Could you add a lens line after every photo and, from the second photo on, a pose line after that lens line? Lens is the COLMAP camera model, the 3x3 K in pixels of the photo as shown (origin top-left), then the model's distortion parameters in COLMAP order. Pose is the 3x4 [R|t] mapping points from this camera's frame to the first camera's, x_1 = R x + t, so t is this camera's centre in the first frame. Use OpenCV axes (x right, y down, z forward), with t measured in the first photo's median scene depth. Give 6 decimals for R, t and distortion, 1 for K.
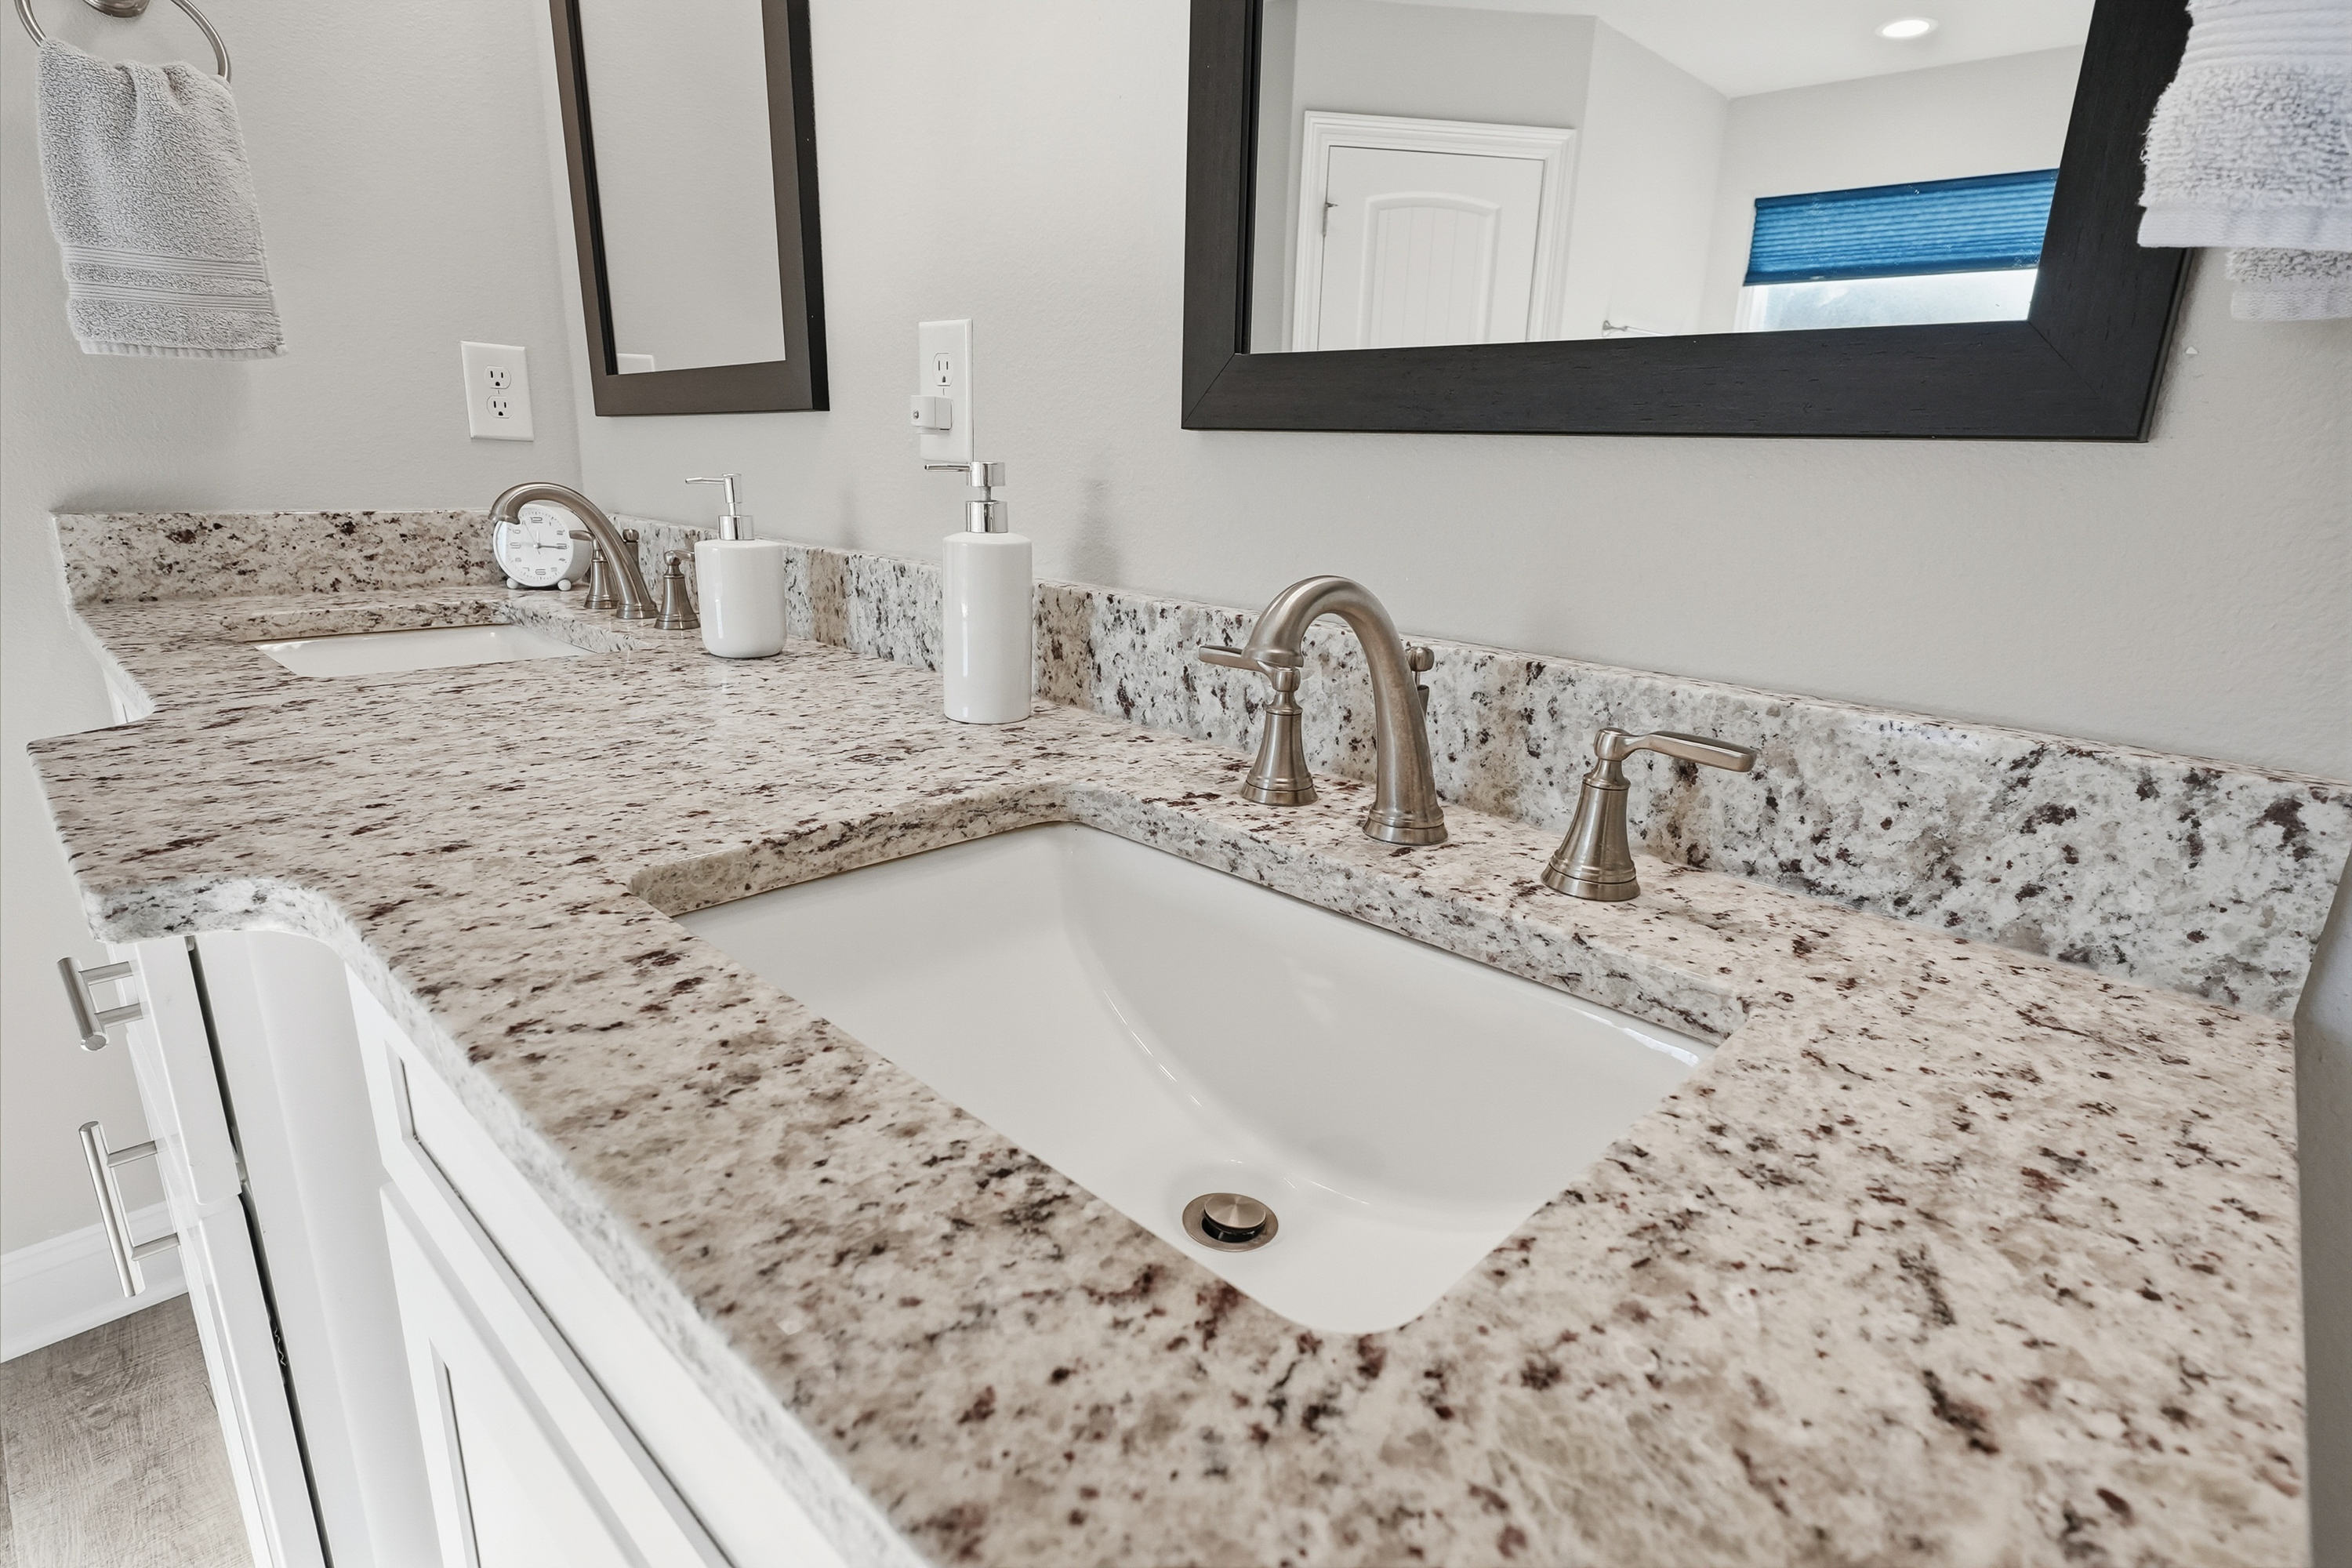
lens RADIAL K [[1195.7, 0, 1176.0], [0, 1195.7, 784.0], [0, 0, 1]] dist [0.001869, 0.000569]
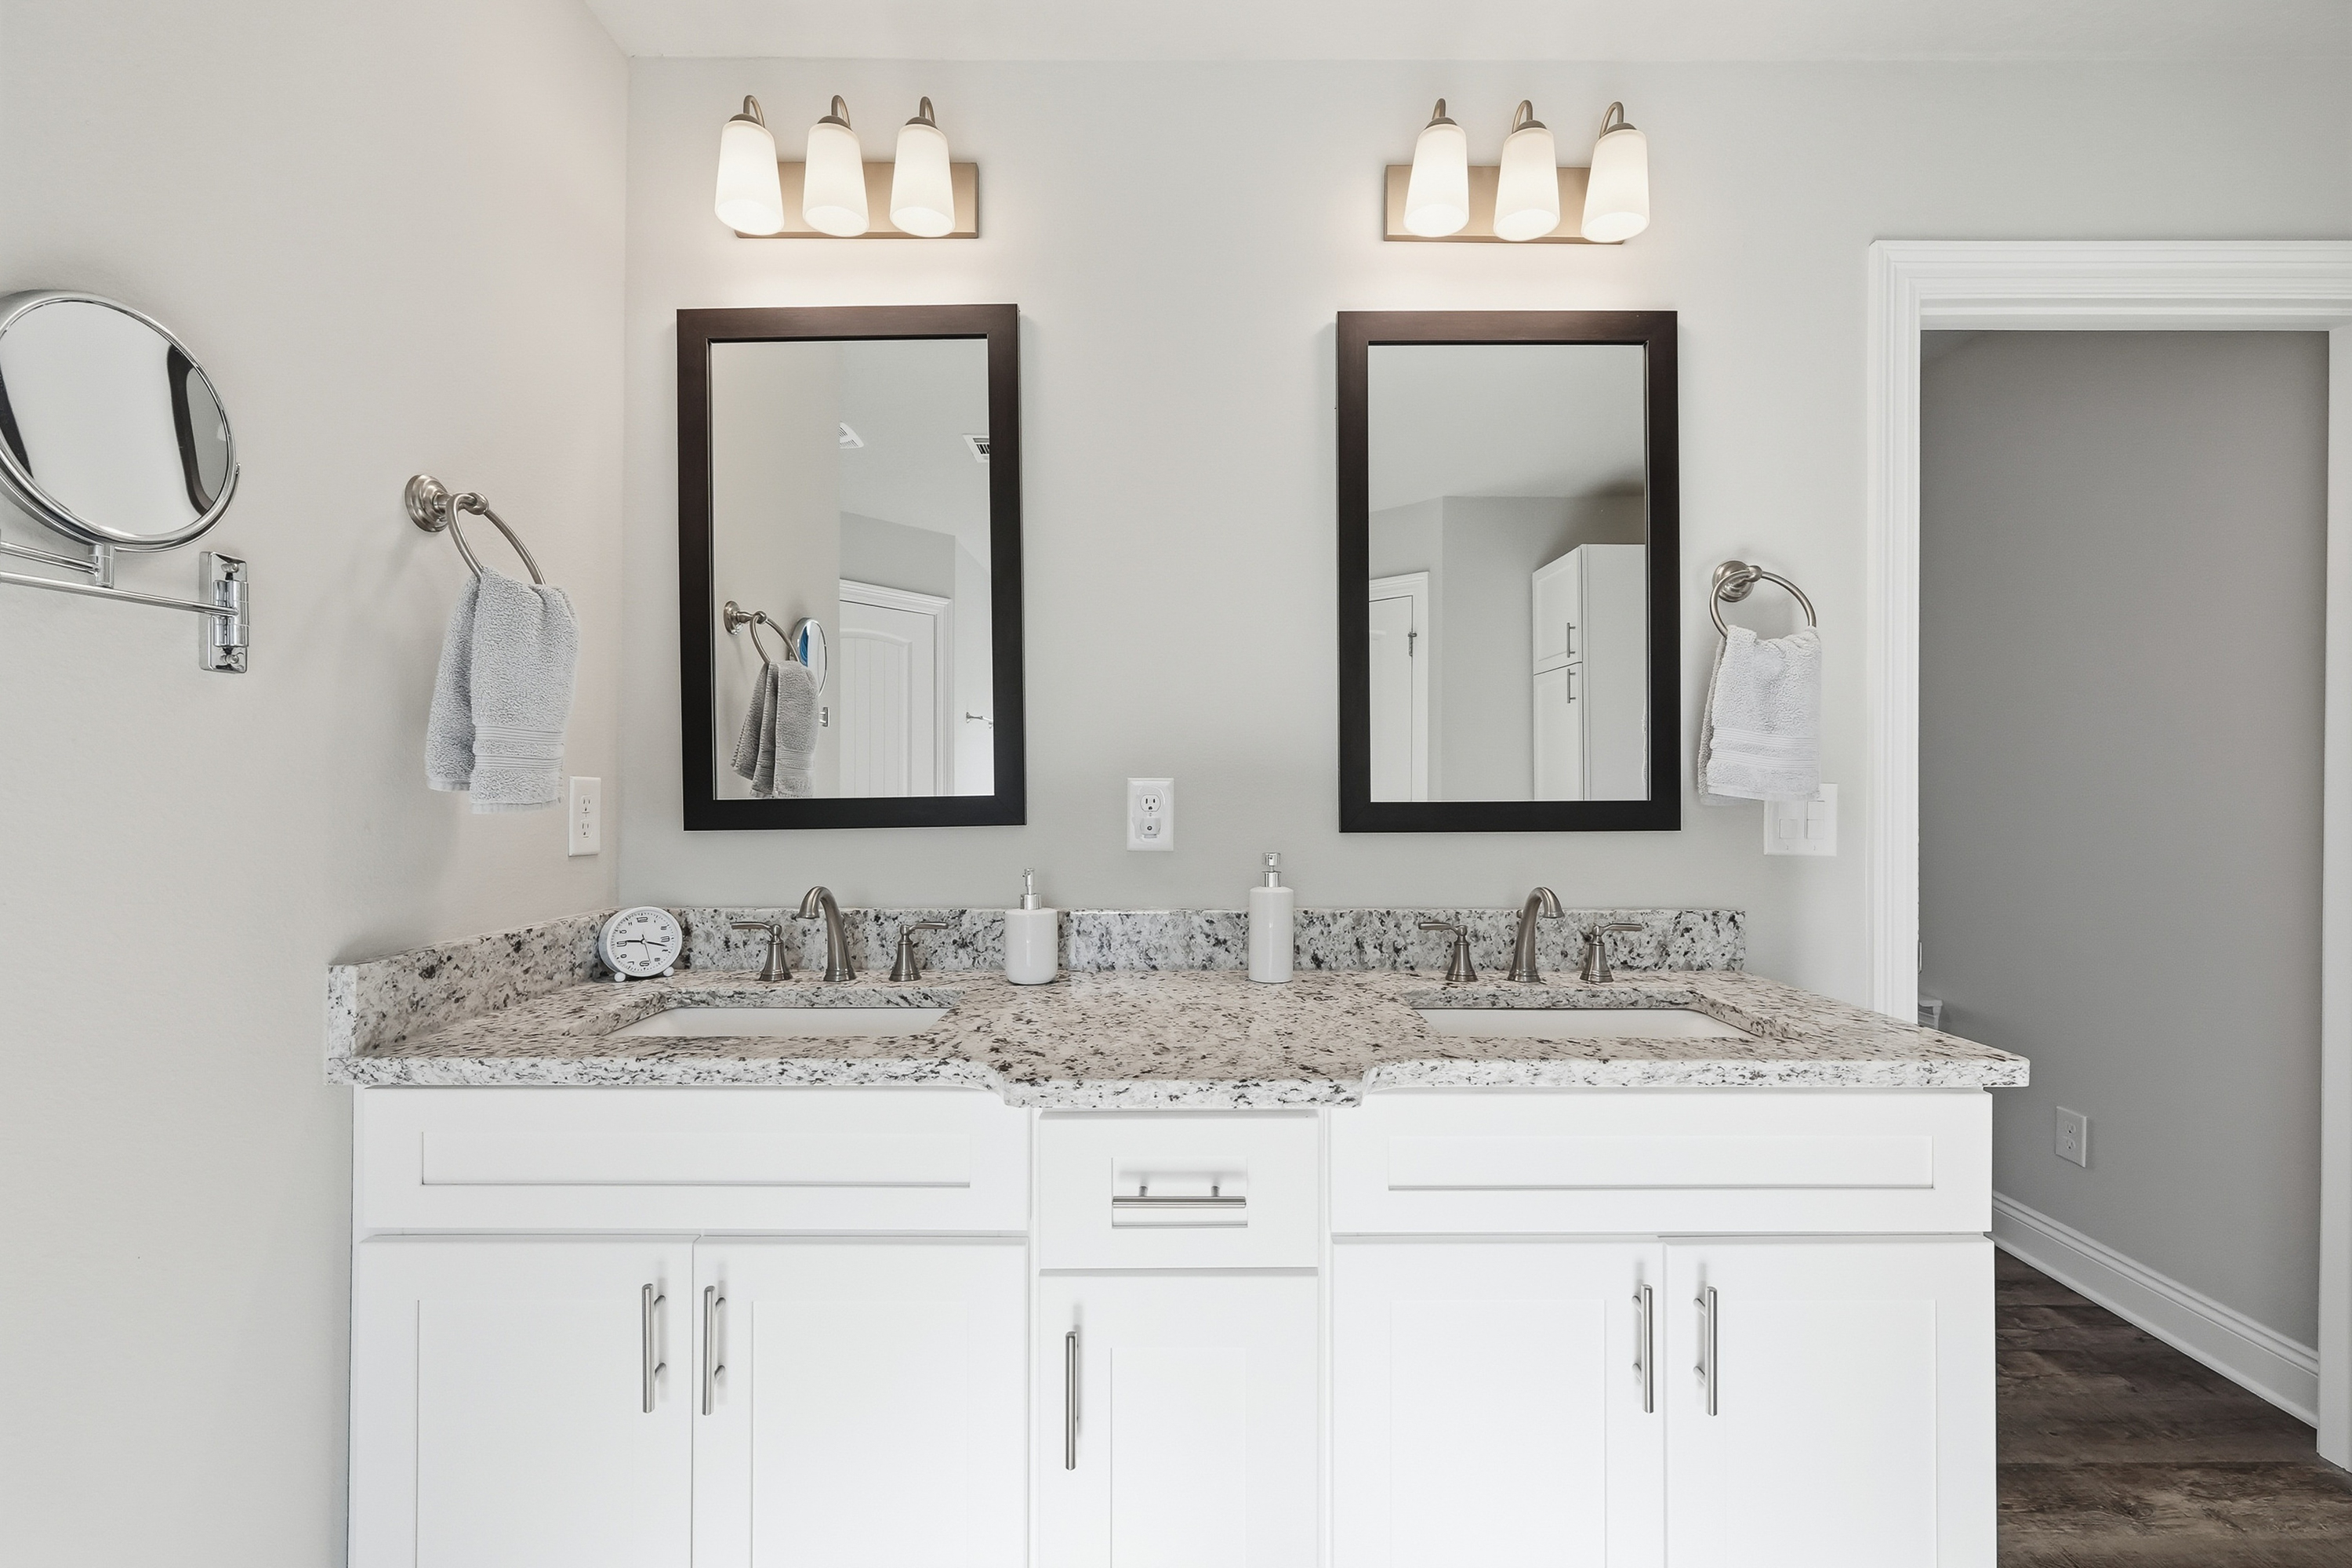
lens RADIAL K [[1017.1, 0, 1179.0], [0, 1017.1, 788.8], [0, 0, 1]] dist [-0.006769, 0.000711]
pose [[0.712311, -0.031616, 0.701151, -1.128089], [0.211290, 0.962303, -0.171261, -0.083493], [-0.669305, 0.270137, 0.692139, -0.095233]]
